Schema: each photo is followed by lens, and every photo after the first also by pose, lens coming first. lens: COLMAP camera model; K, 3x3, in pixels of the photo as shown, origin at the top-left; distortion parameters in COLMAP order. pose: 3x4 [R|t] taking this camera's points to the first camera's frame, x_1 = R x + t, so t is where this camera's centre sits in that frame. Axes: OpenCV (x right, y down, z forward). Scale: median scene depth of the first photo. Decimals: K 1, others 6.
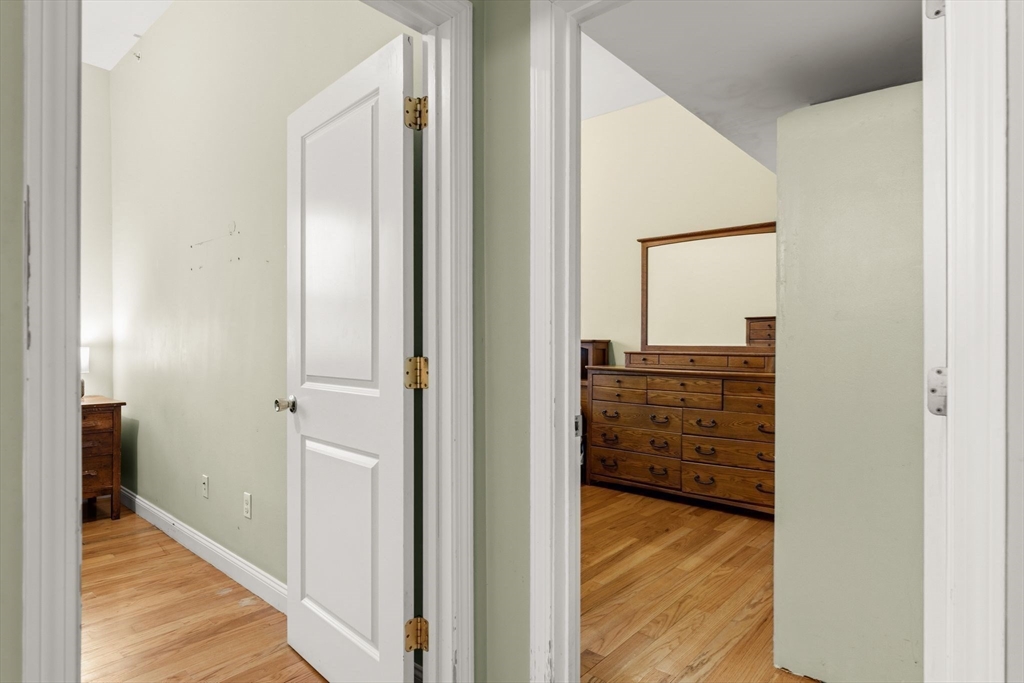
lens RADIAL K [[554.7, 0, 517.3], [0, 554.7, 342.7], [0, 0, 1]] dist [-0.002178, -0.000161]
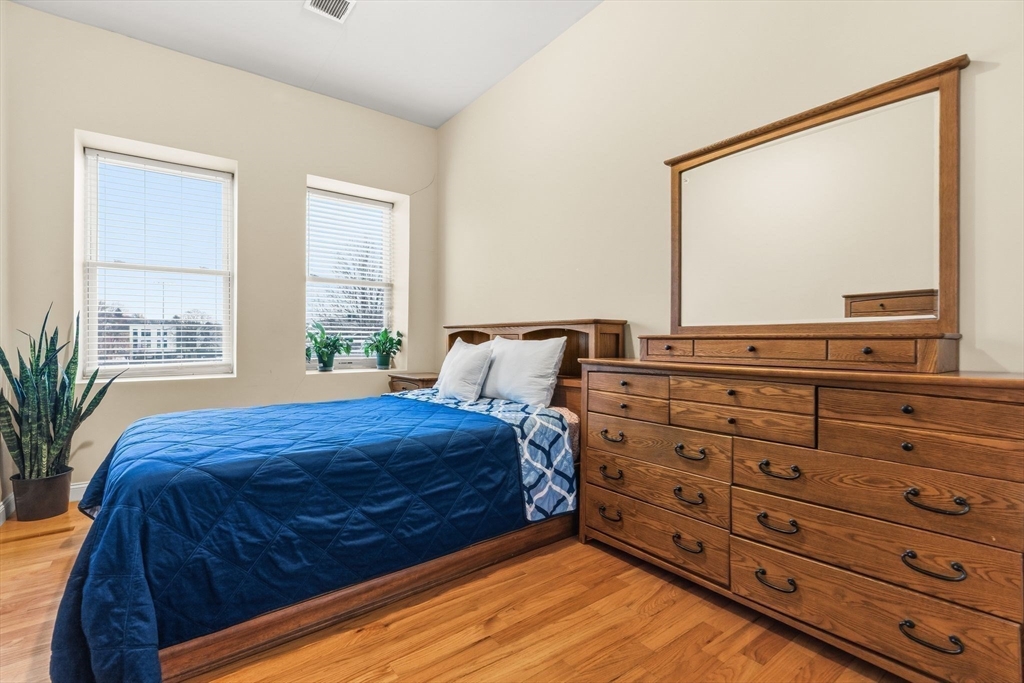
lens RADIAL K [[472.0, 0, 509.2], [0, 472.0, 342.1], [0, 0, 1]] dist [-0.003331, 0.000608]
pose [[0.978890, -0.002098, -0.204378, 0.172207], [0.002594, 0.999994, 0.002157, 0.023621], [0.204373, -0.002642, 0.978890, 0.487424]]
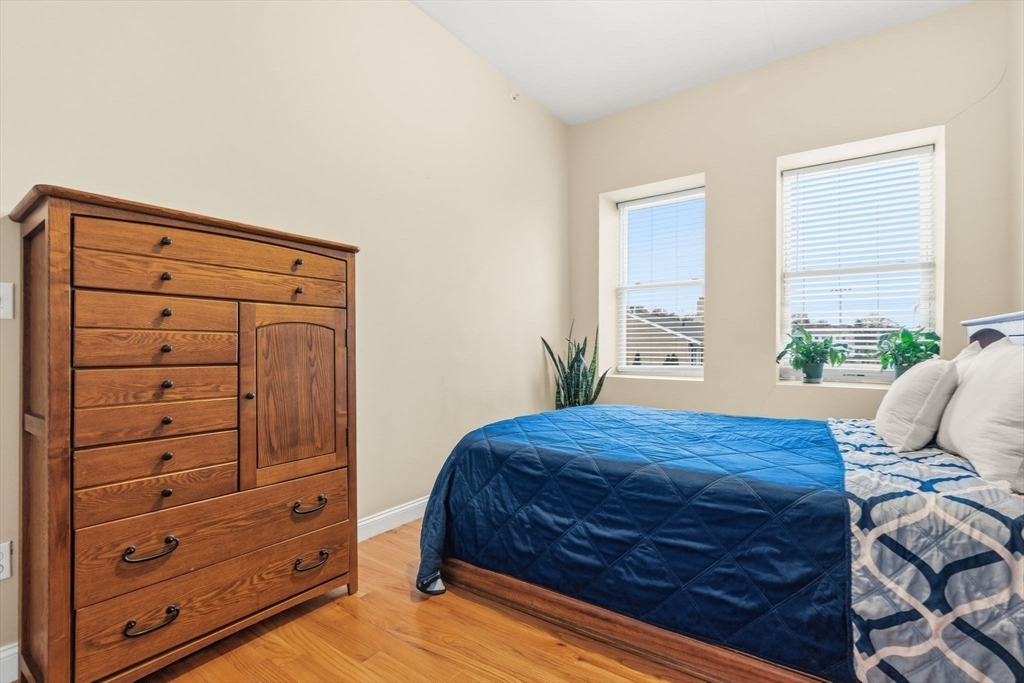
lens RADIAL K [[472.0, 0, 518.3], [0, 472.0, 338.6], [0, 0, 1]] dist [-0.003331, 0.000608]
pose [[0.091328, -0.016566, -0.995683, 0.333156], [-0.000612, 0.999861, -0.016691, 0.022842], [0.995821, 0.002133, 0.091305, 0.746969]]
